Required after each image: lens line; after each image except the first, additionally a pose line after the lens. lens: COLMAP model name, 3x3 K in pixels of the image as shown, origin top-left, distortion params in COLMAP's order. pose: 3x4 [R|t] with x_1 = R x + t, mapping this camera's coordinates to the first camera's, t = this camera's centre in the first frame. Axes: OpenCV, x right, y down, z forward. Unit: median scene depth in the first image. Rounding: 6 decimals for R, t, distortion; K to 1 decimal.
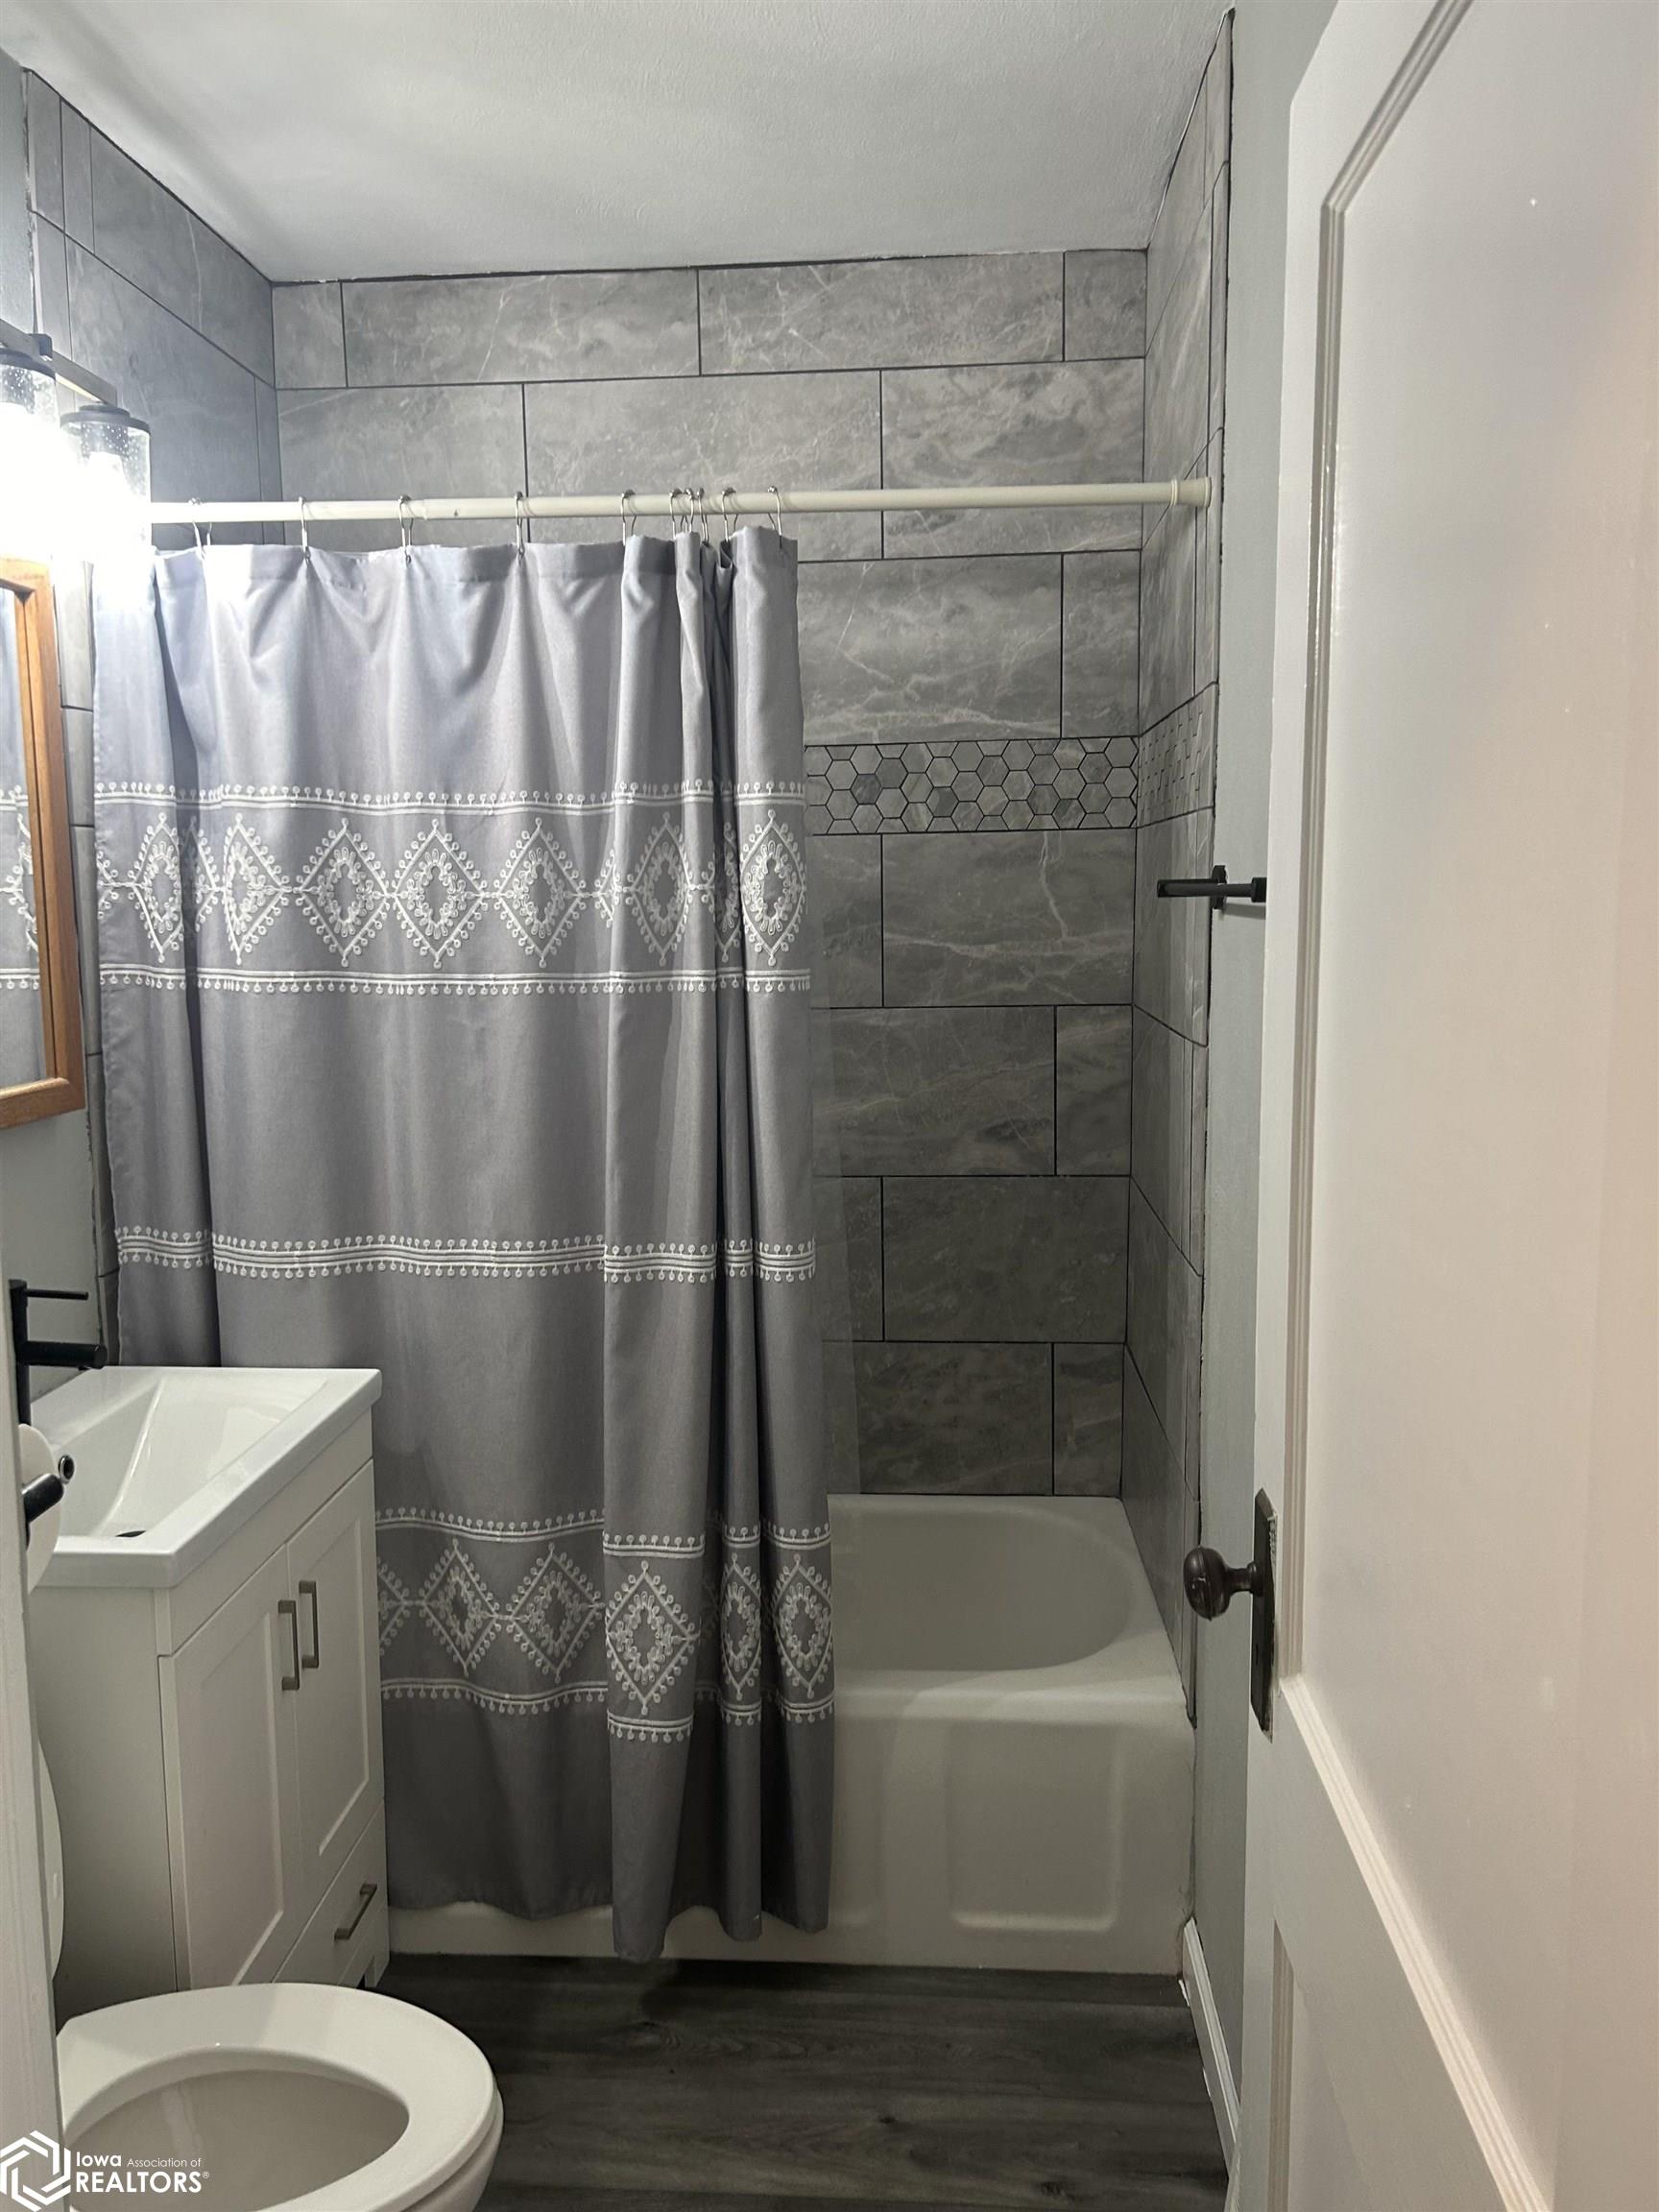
lens RADIAL K [[1640.2, 0, 824.7], [0, 1640.2, 1096.3], [0, 0, 1]] dist [0.063100, -0.102722]
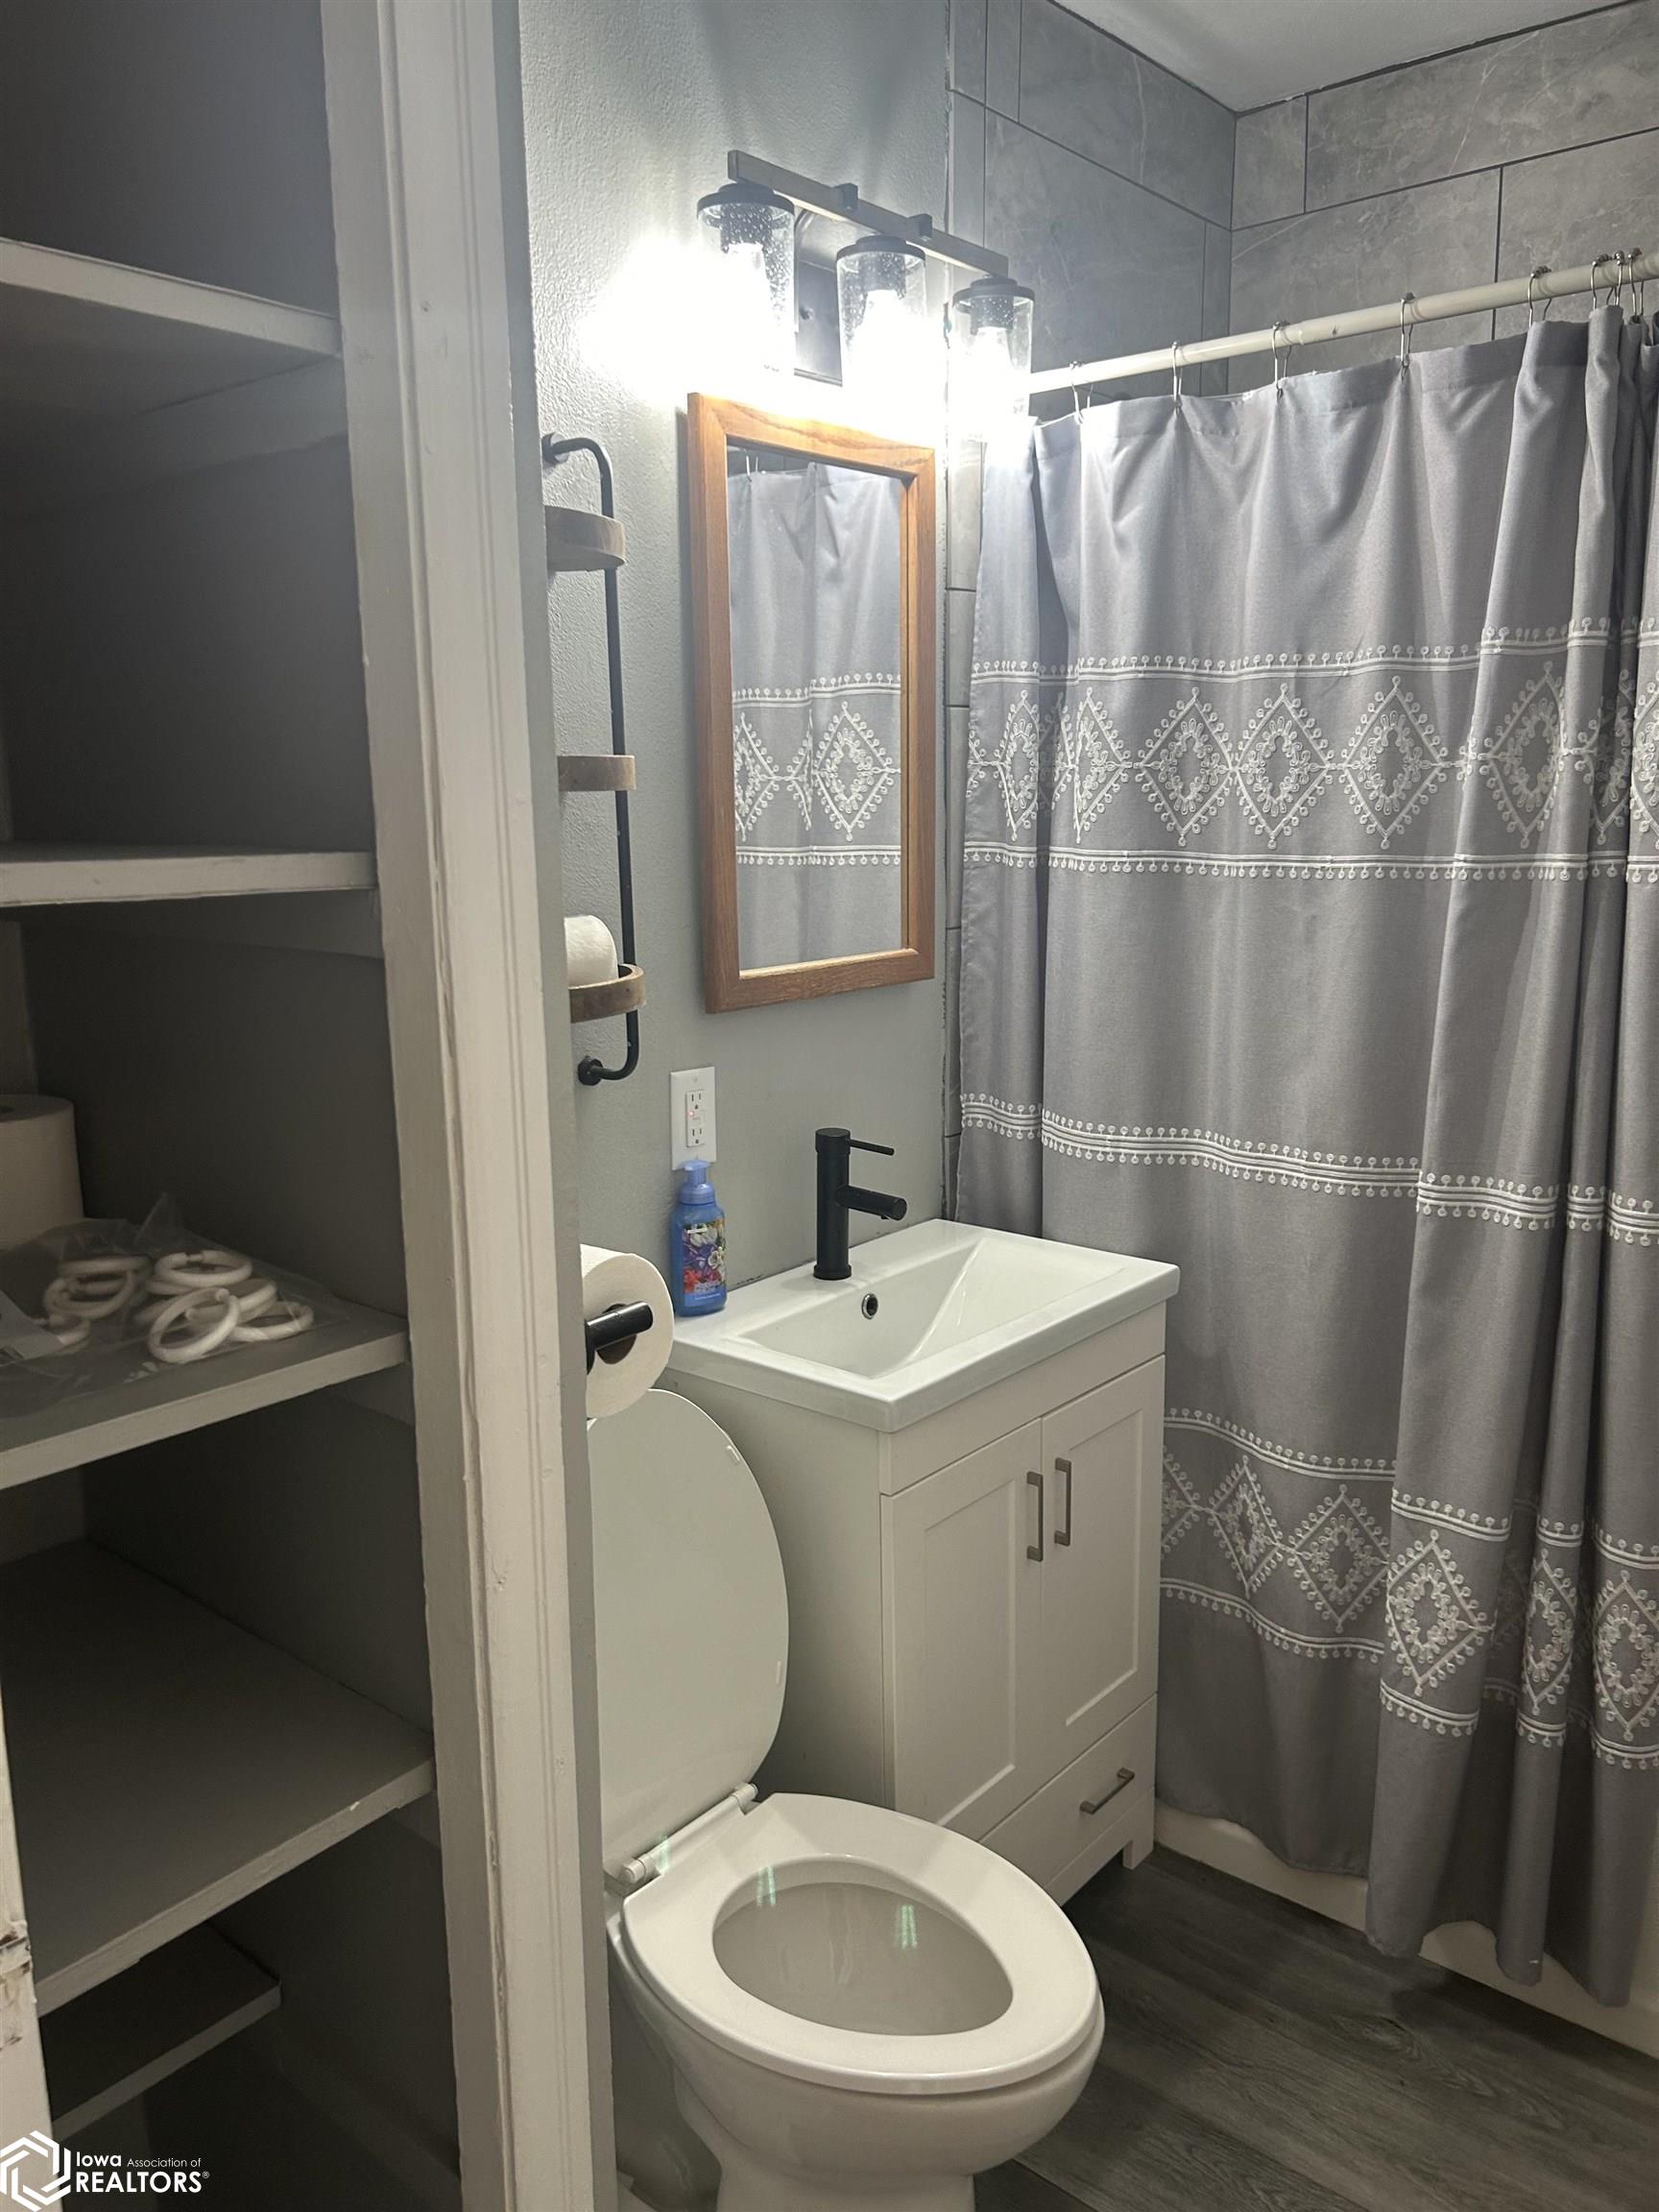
lens RADIAL K [[1656.7, 0, 834.6], [0, 1656.7, 1118.1], [0, 0, 1]] dist [0.046569, -0.067567]
pose [[0.802122, 0.110435, -0.586859, 0.128311], [-0.064732, 0.993040, 0.098394, -0.003636], [0.593641, -0.040935, 0.803688, 0.098049]]
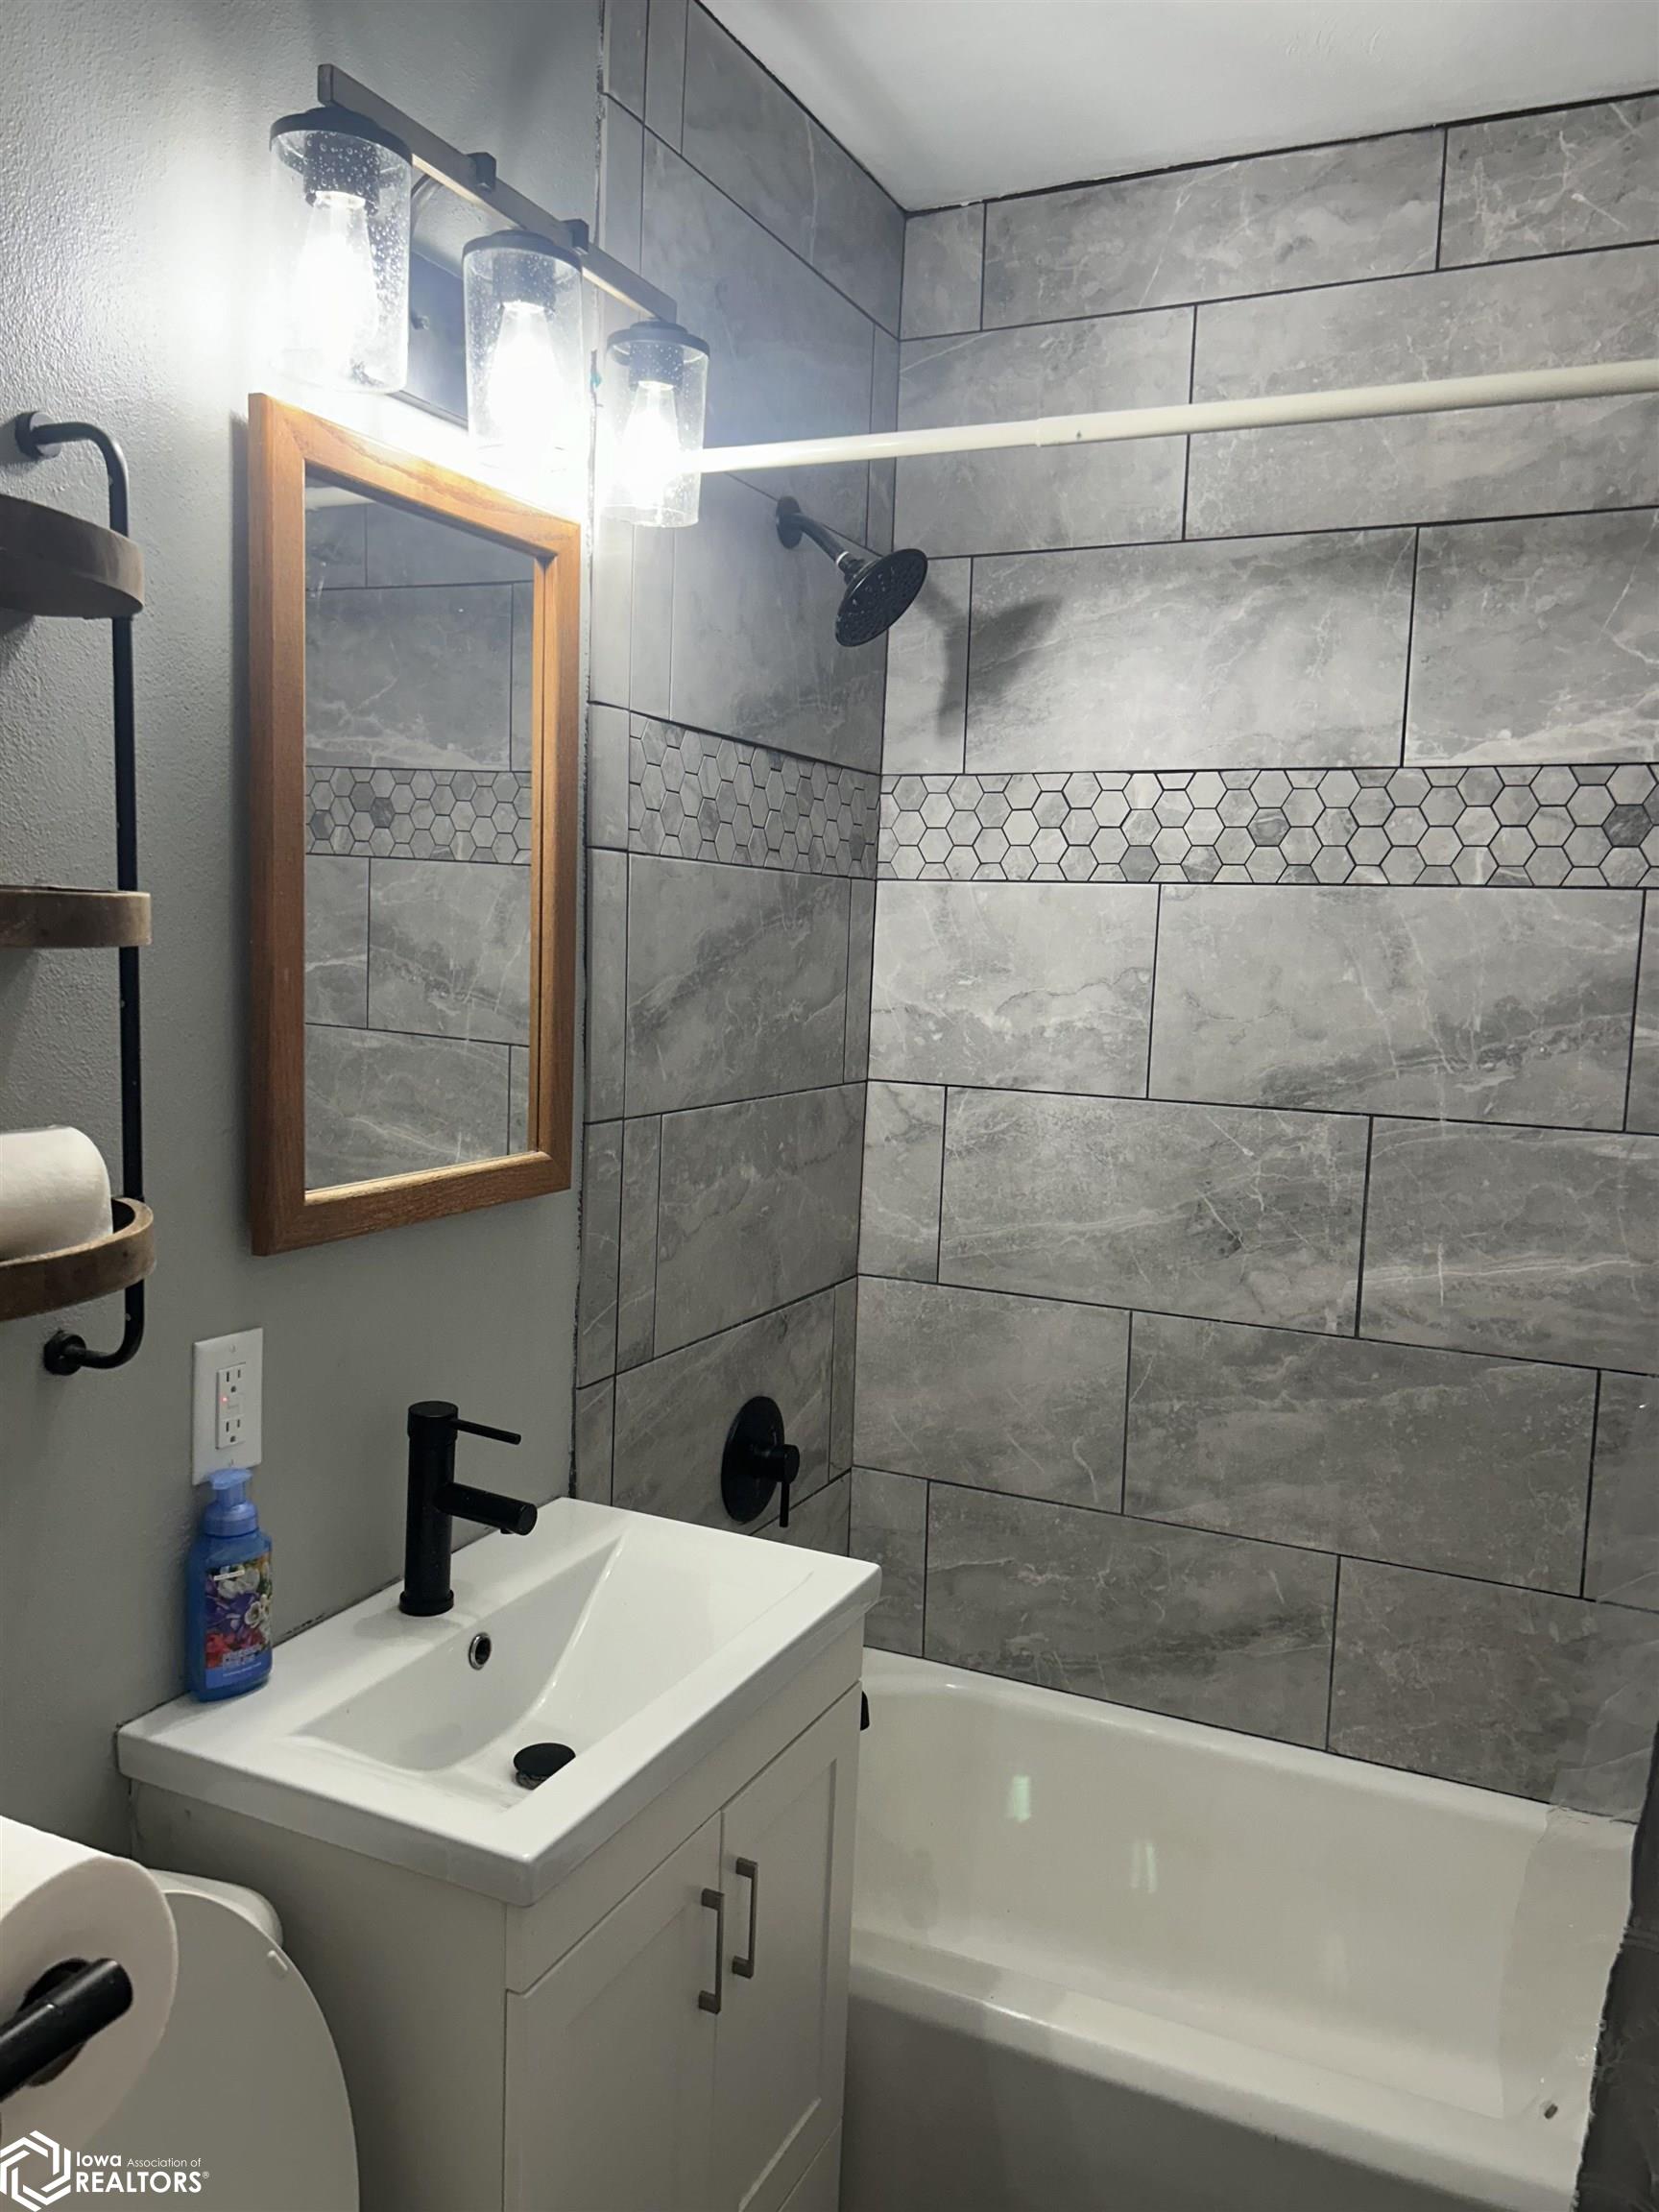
lens RADIAL K [[1630.7, 0, 835.9], [0, 1630.7, 1125.4], [0, 0, 1]] dist [0.045628, -0.049229]
pose [[0.928835, 0.086325, -0.360297, -0.032613], [-0.090464, 0.995885, 0.005393, -0.038800], [0.359280, 0.027584, 0.932822, 0.275384]]
